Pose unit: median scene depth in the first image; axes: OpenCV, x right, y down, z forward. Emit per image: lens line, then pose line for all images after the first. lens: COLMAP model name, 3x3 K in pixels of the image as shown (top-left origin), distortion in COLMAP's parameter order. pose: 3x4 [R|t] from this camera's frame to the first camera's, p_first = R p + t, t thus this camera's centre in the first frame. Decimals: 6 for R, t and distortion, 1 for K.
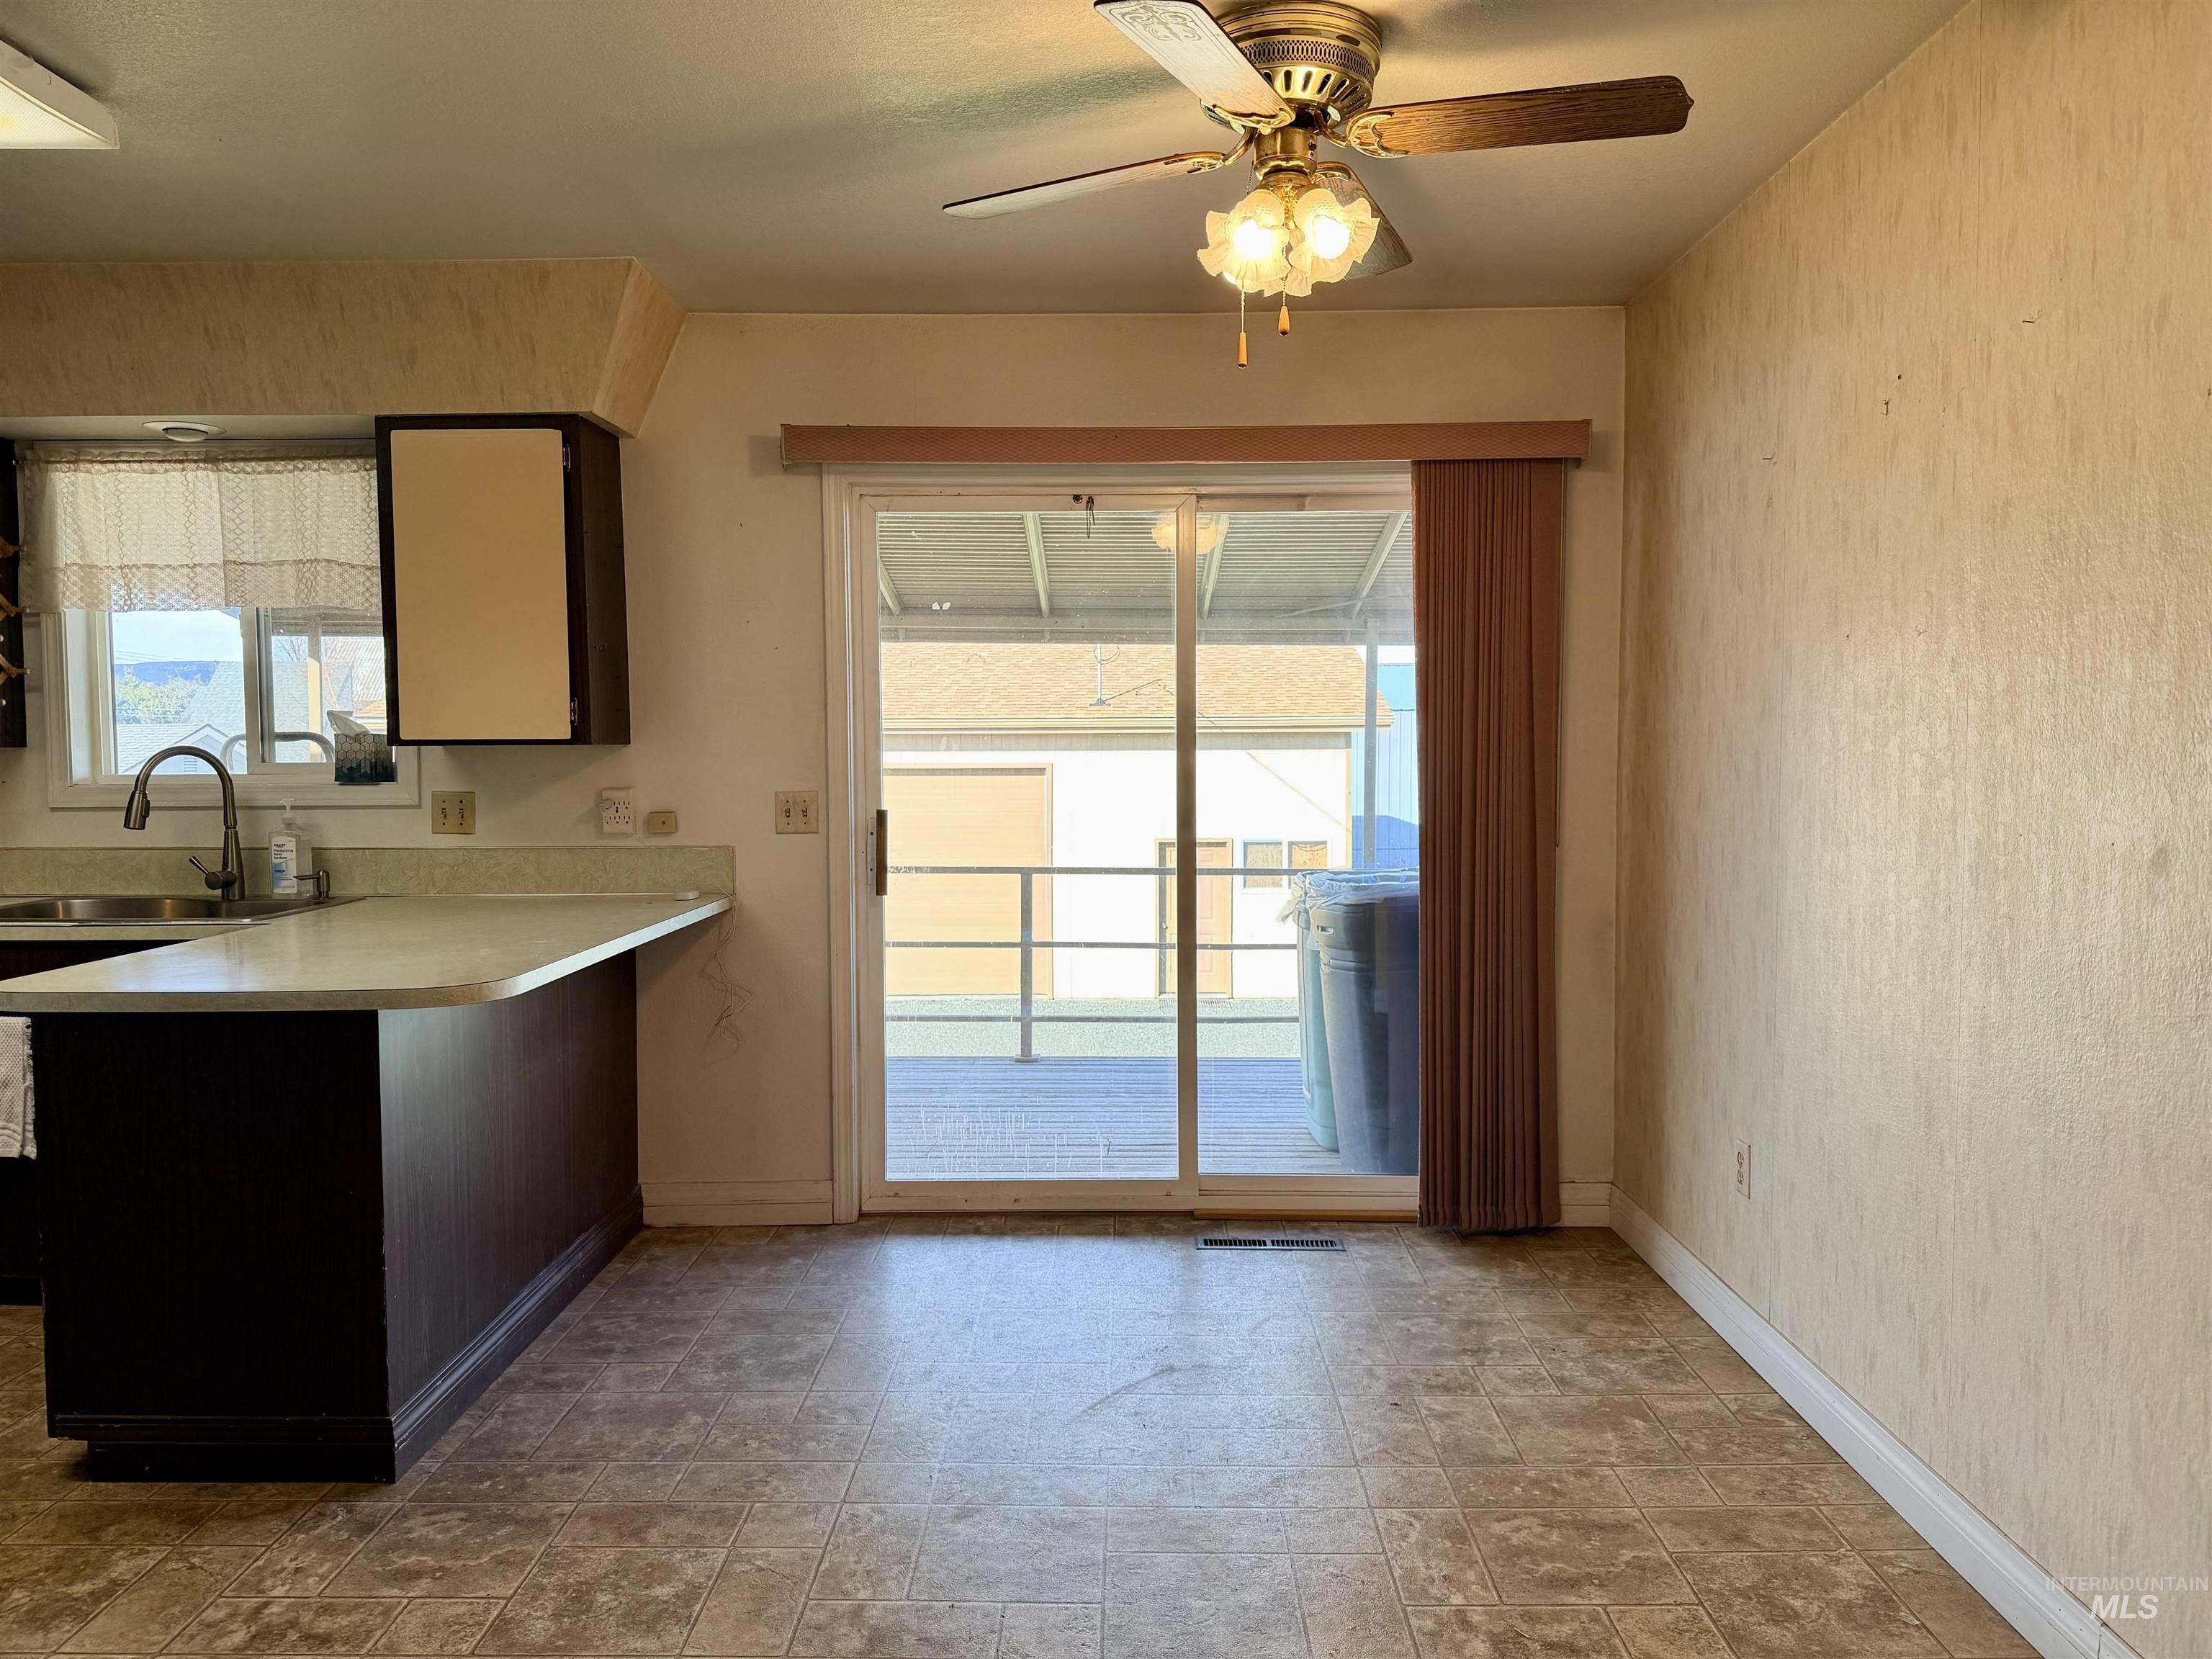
lens RADIAL K [[1550.3, 0, 1117.1], [0, 1550.3, 828.1], [0, 0, 1]] dist [0.071396, -0.101342]
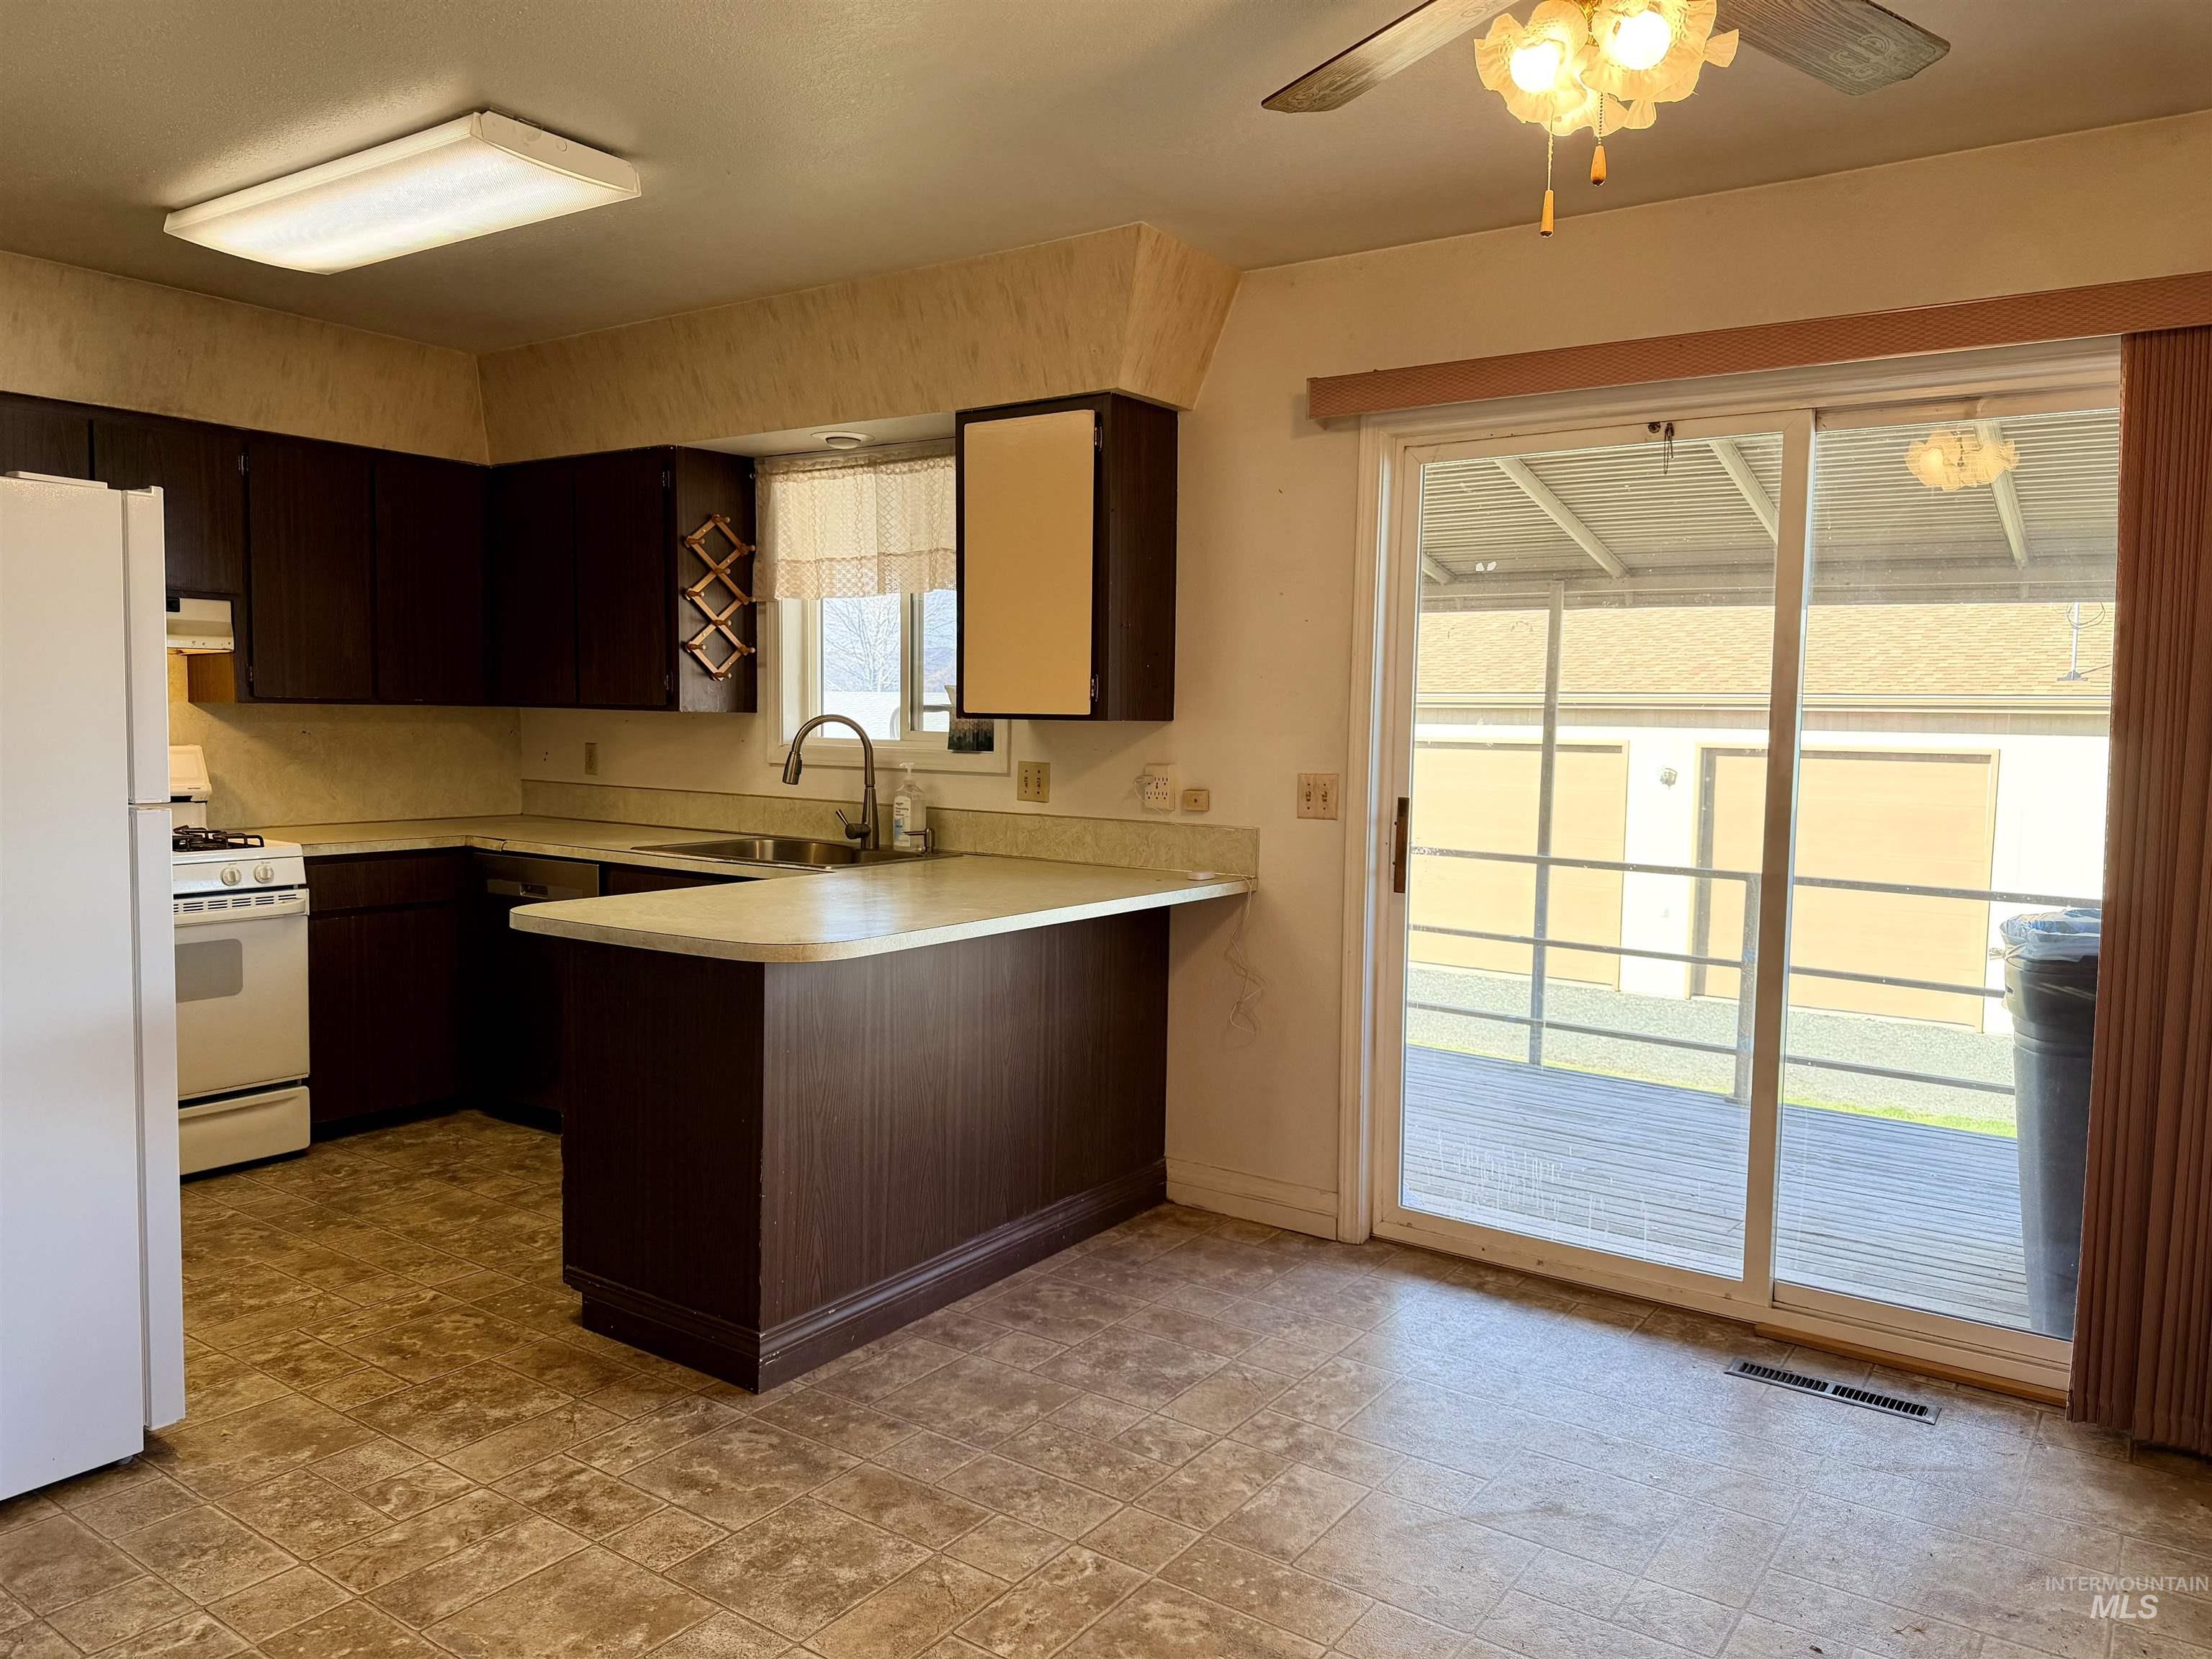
lens RADIAL K [[1550.3, 0, 1113.5], [0, 1550.3, 834.8], [0, 0, 1]] dist [0.071396, -0.101342]
pose [[0.820068, 0.063192, -0.568767, 0.230142], [-0.050513, 0.997998, 0.038050, -0.016873], [0.570033, -0.002474, 0.821618, 0.167217]]
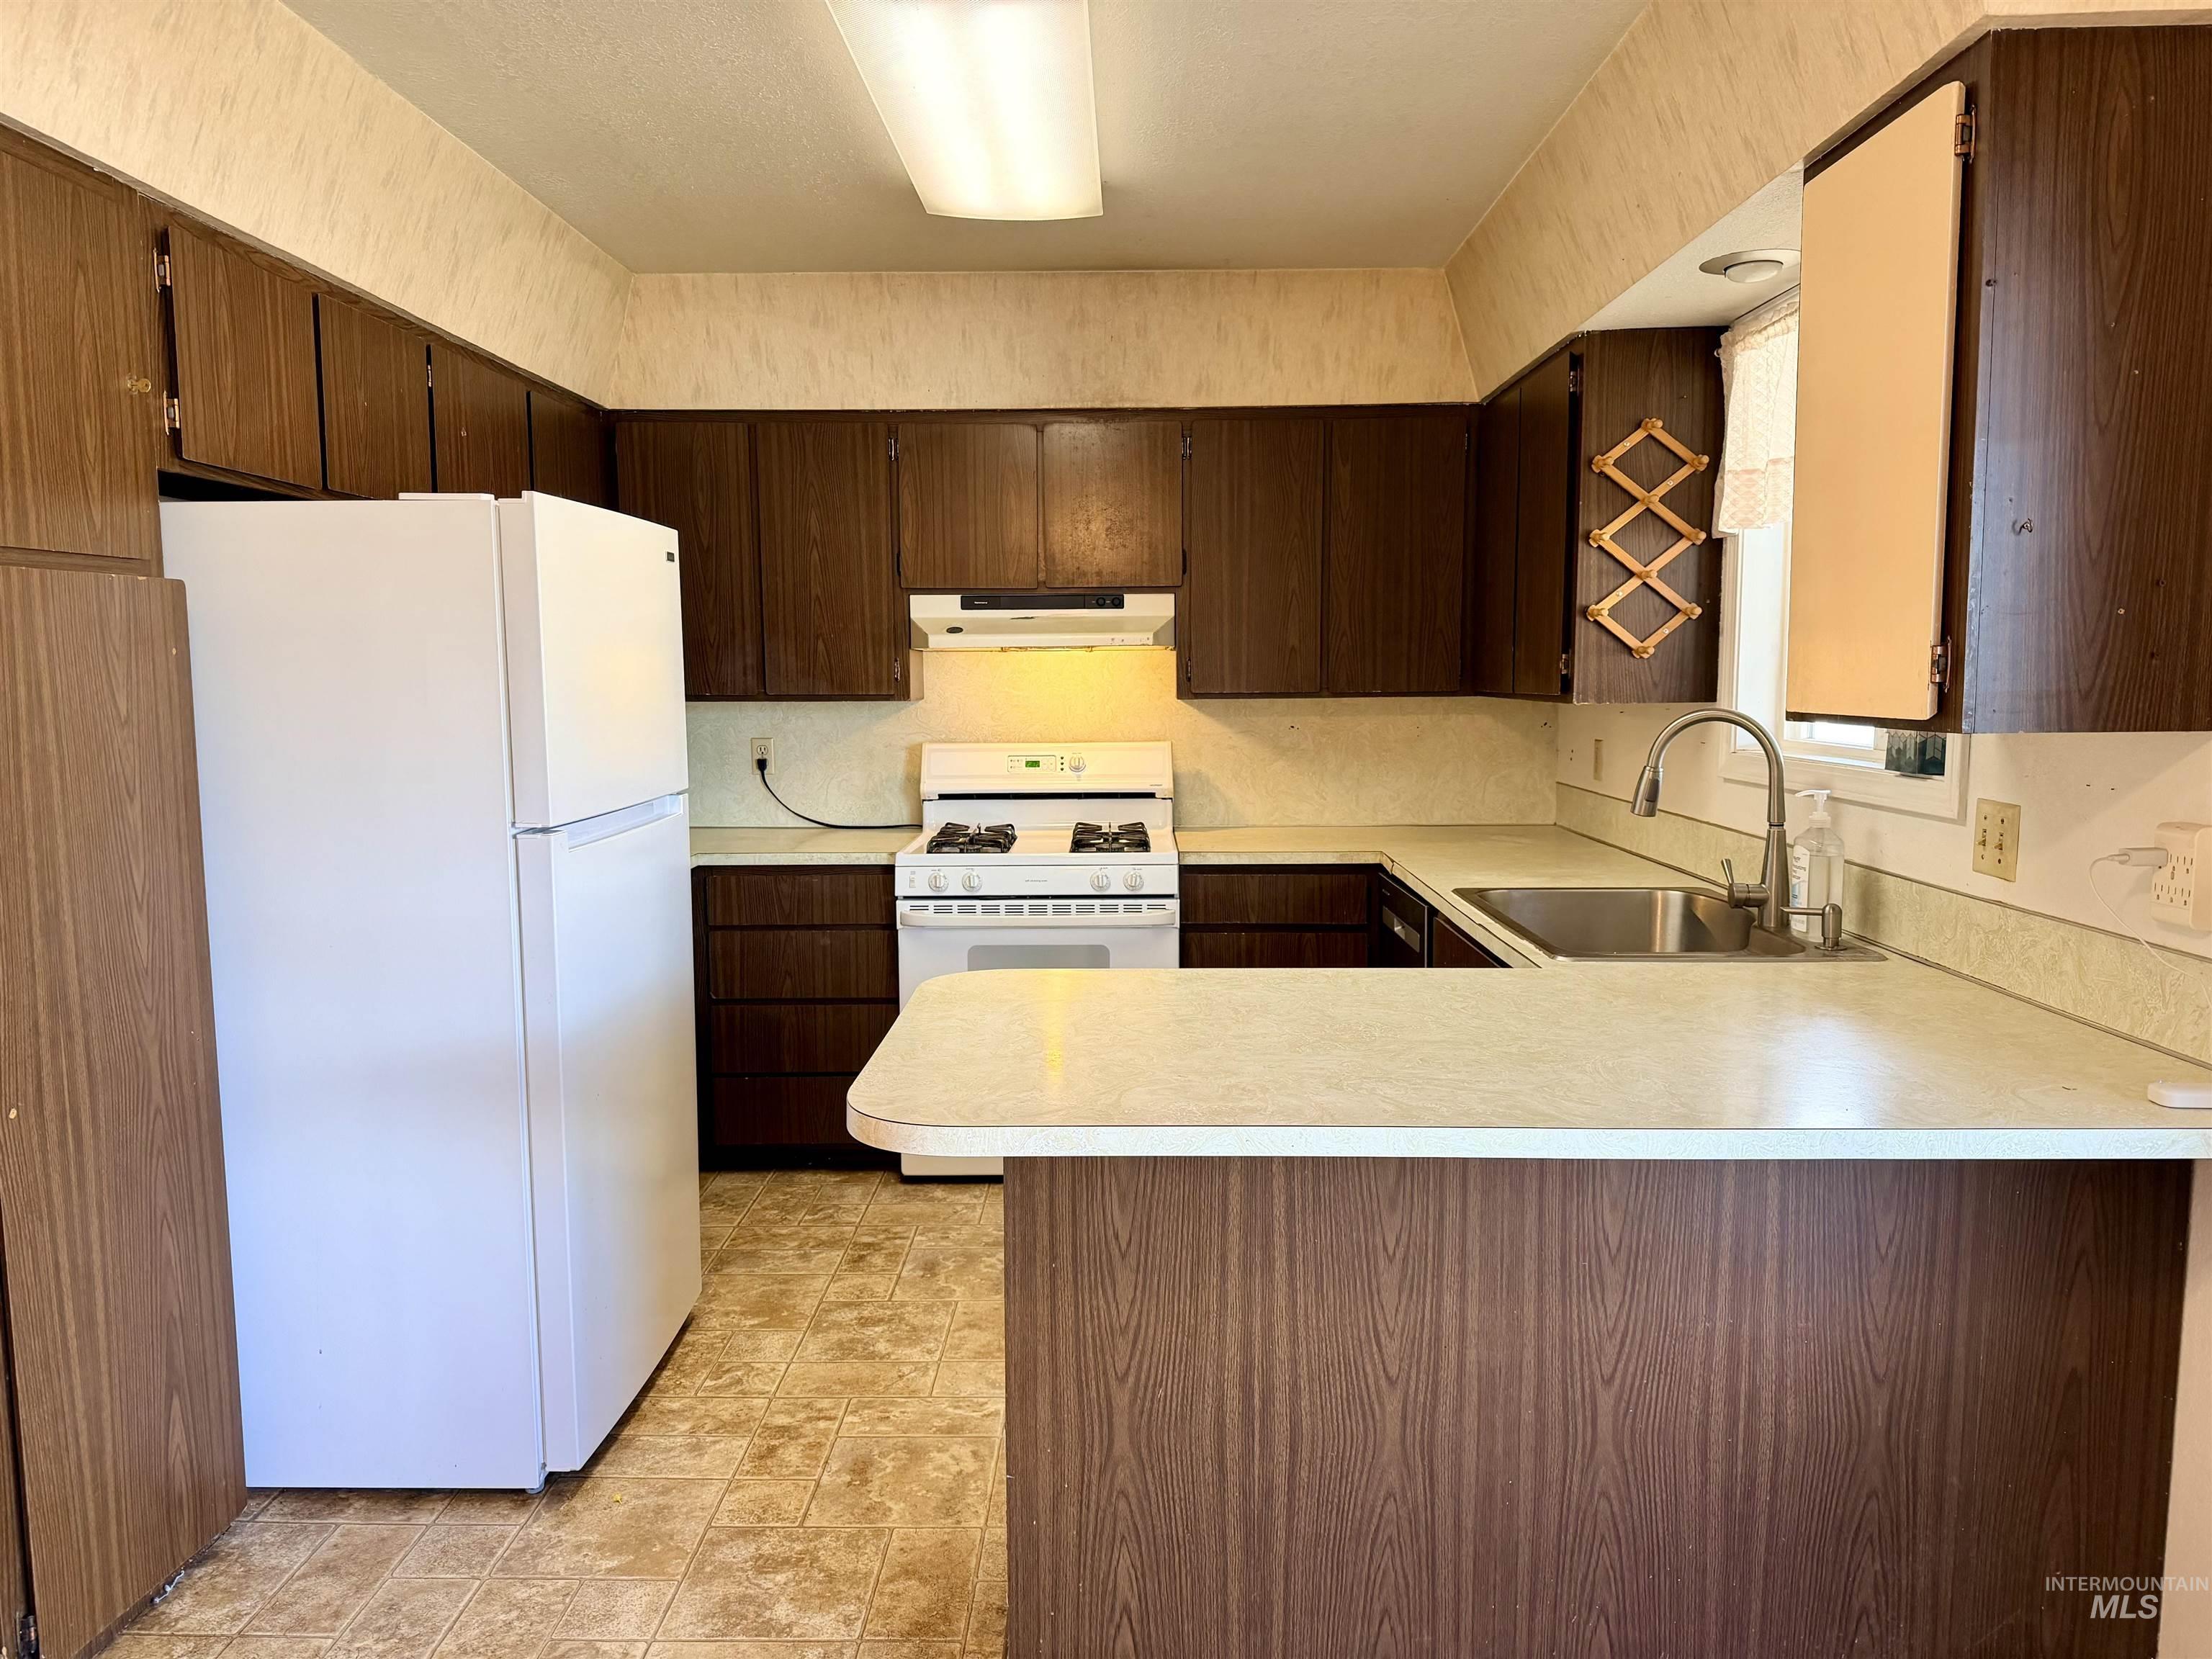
lens RADIAL K [[1550.3, 0, 1109.3], [0, 1550.3, 824.3], [0, 0, 1]] dist [0.071396, -0.101342]
pose [[-0.021741, 0.104202, -0.994319, 0.141880], [-0.044808, 0.993453, 0.105091, -0.060960], [0.998759, 0.046838, -0.016929, 0.712021]]
